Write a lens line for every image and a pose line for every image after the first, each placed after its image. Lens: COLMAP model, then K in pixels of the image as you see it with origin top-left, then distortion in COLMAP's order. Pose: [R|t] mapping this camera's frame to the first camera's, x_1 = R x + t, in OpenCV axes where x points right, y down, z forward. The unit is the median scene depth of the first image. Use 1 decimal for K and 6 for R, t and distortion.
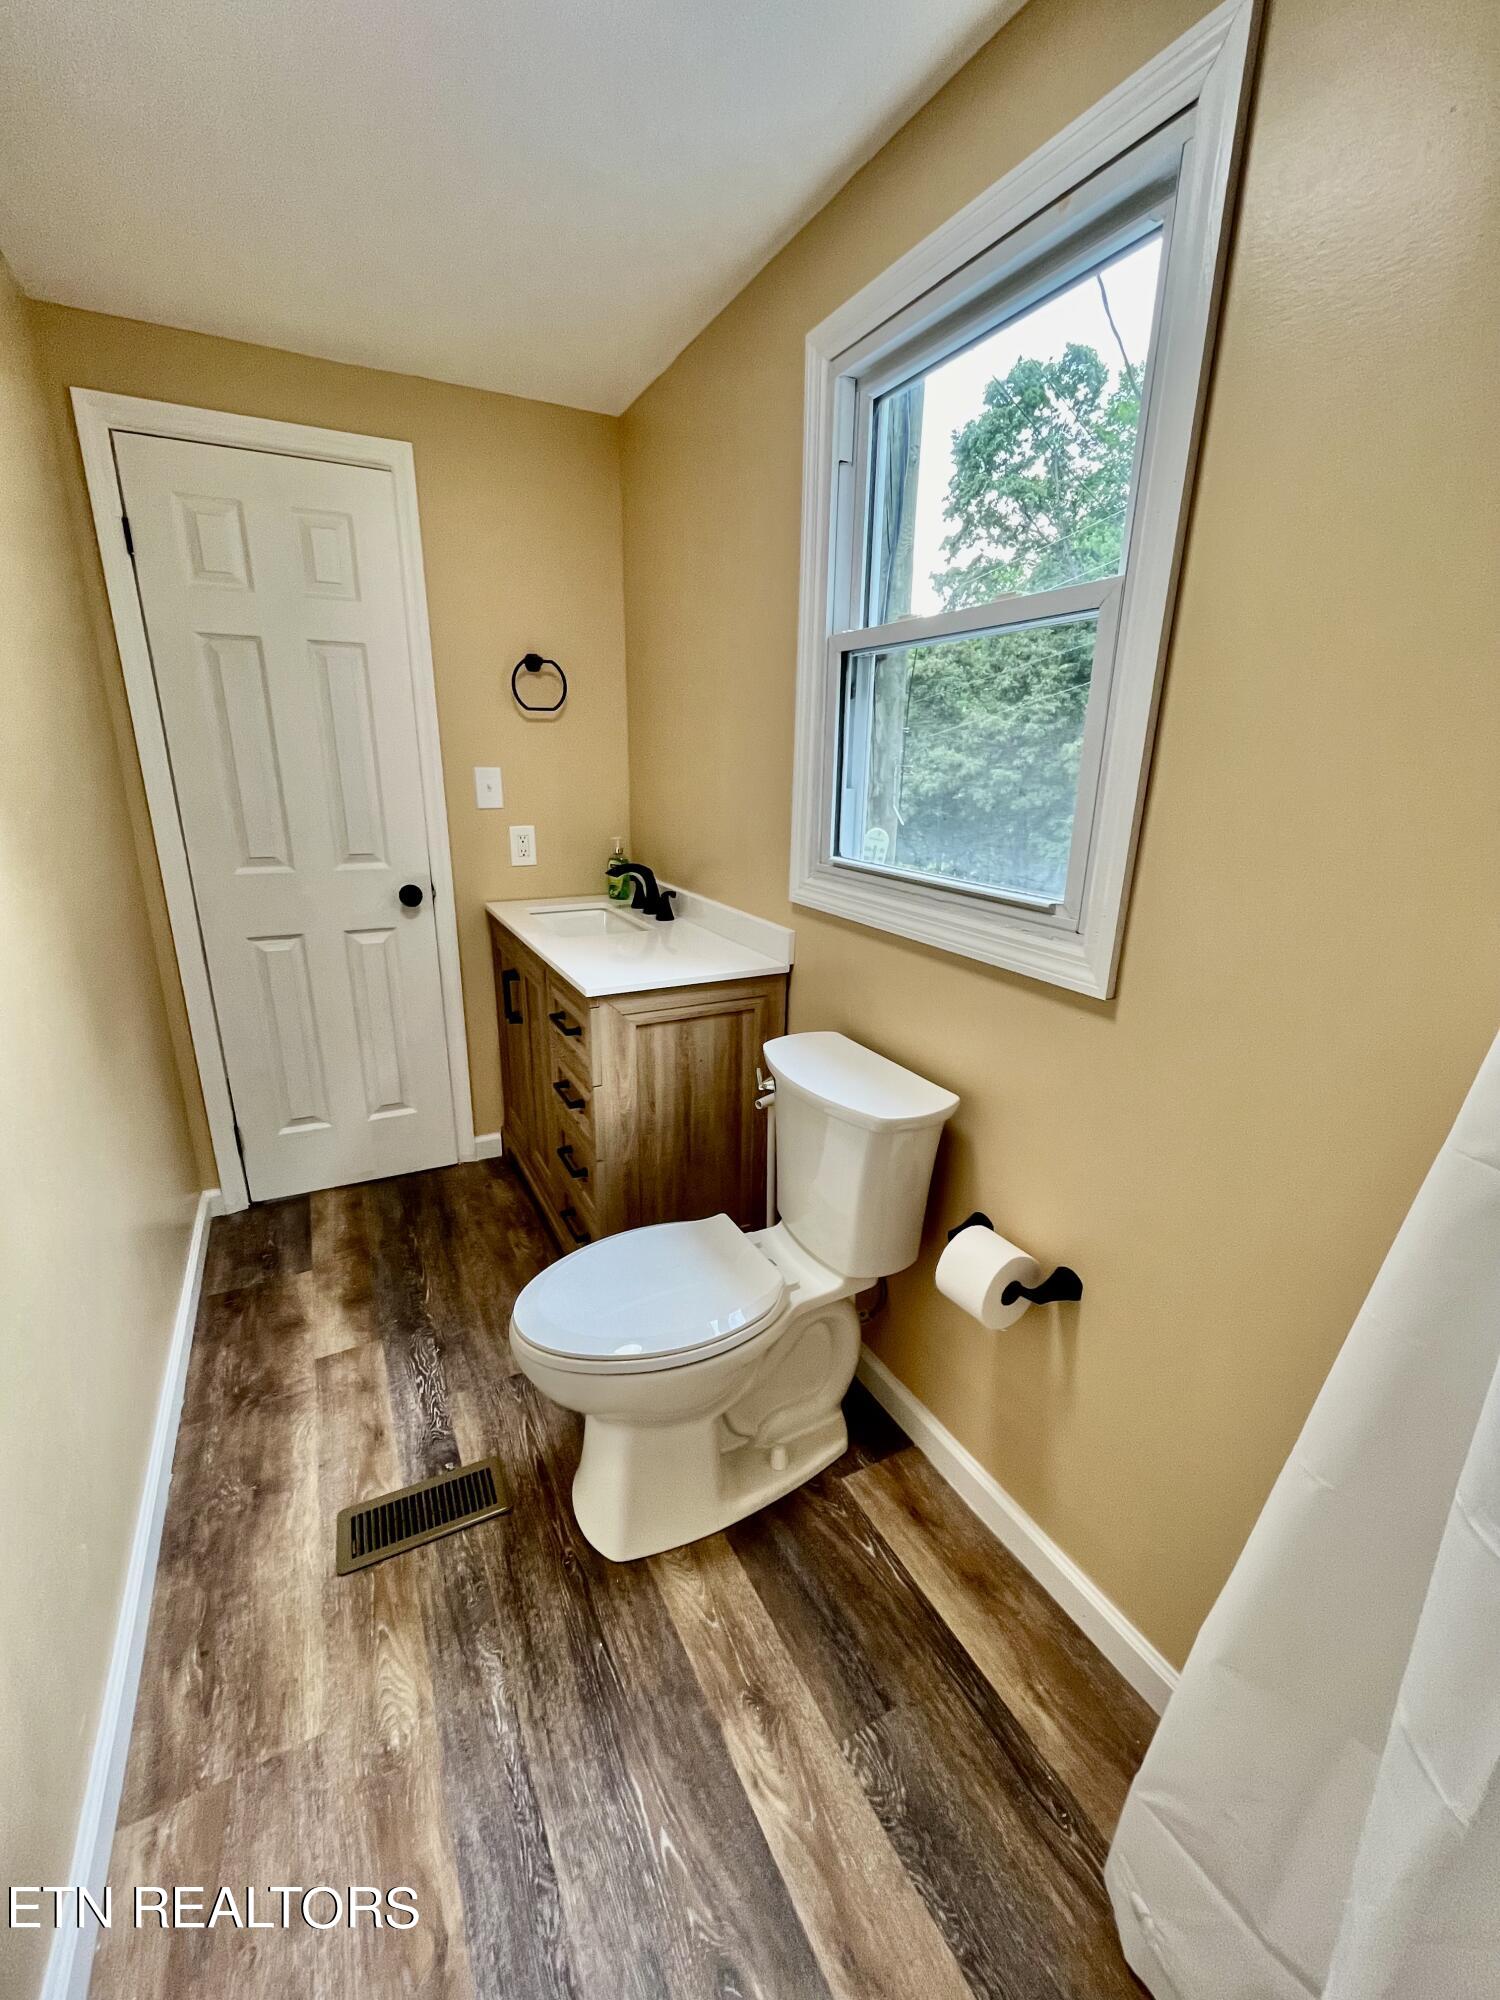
lens RADIAL K [[817.0, 0, 750.0], [0, 817.0, 1000.0], [0, 0, 1]] dist [-0.001852, -0.000150]
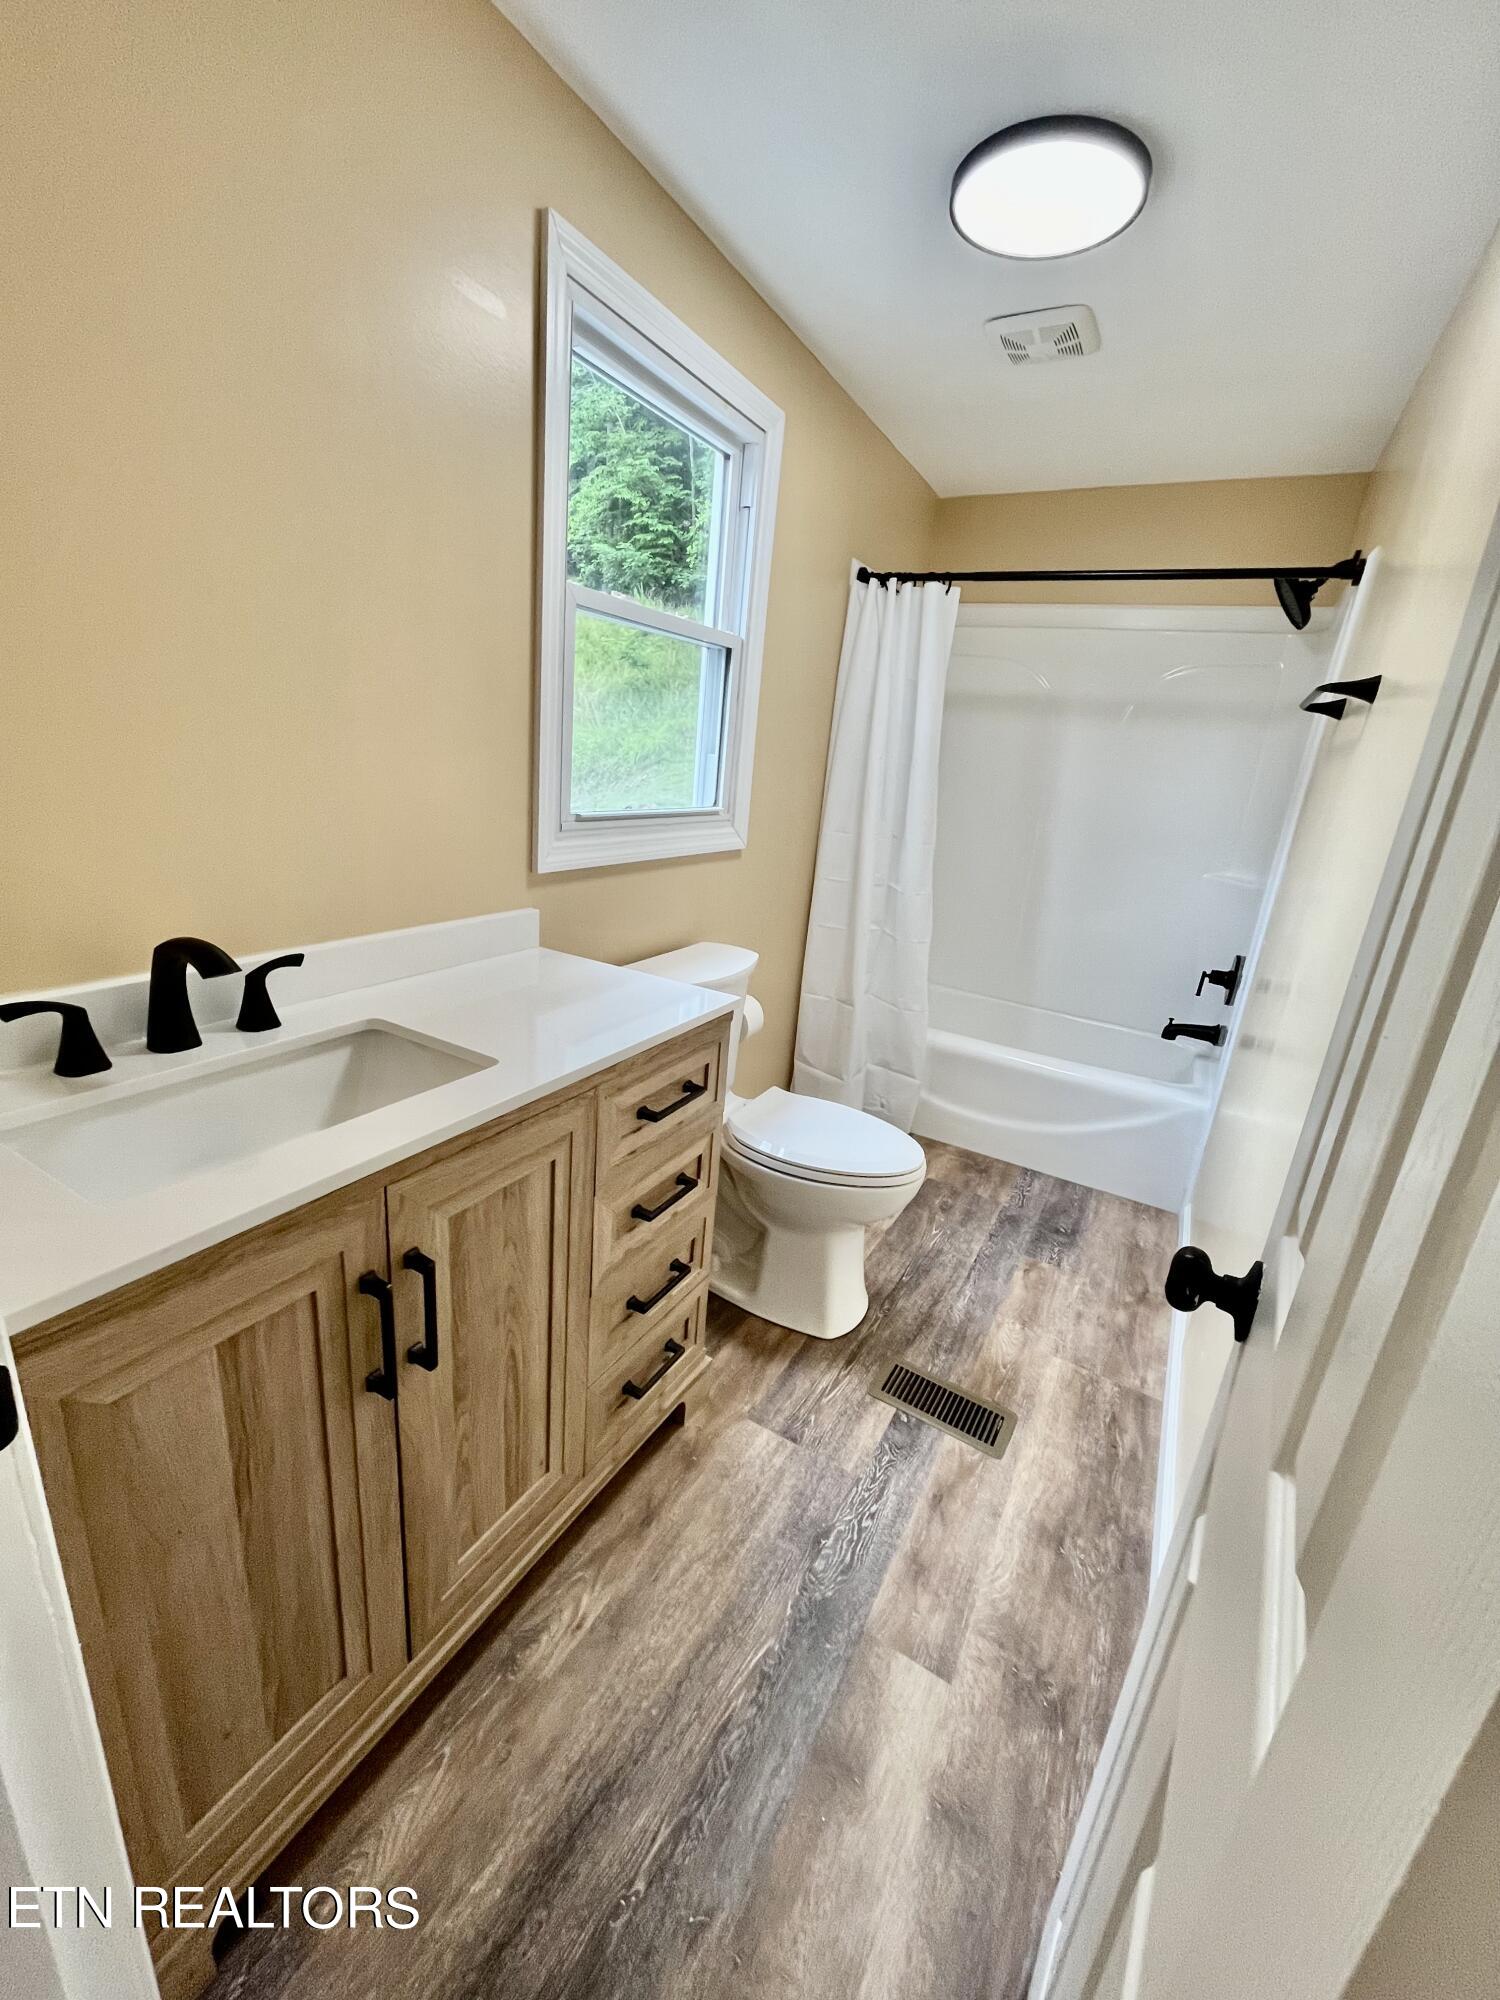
lens RADIAL K [[817.0, 0, 750.0], [0, 817.0, 1000.0], [0, 0, 1]] dist [-0.001852, -0.000150]
pose [[-0.540024, -0.307170, 0.783595, -0.934464], [0.151975, 0.880131, 0.449748, -0.419539], [-0.827815, 0.361961, -0.428610, 1.438830]]
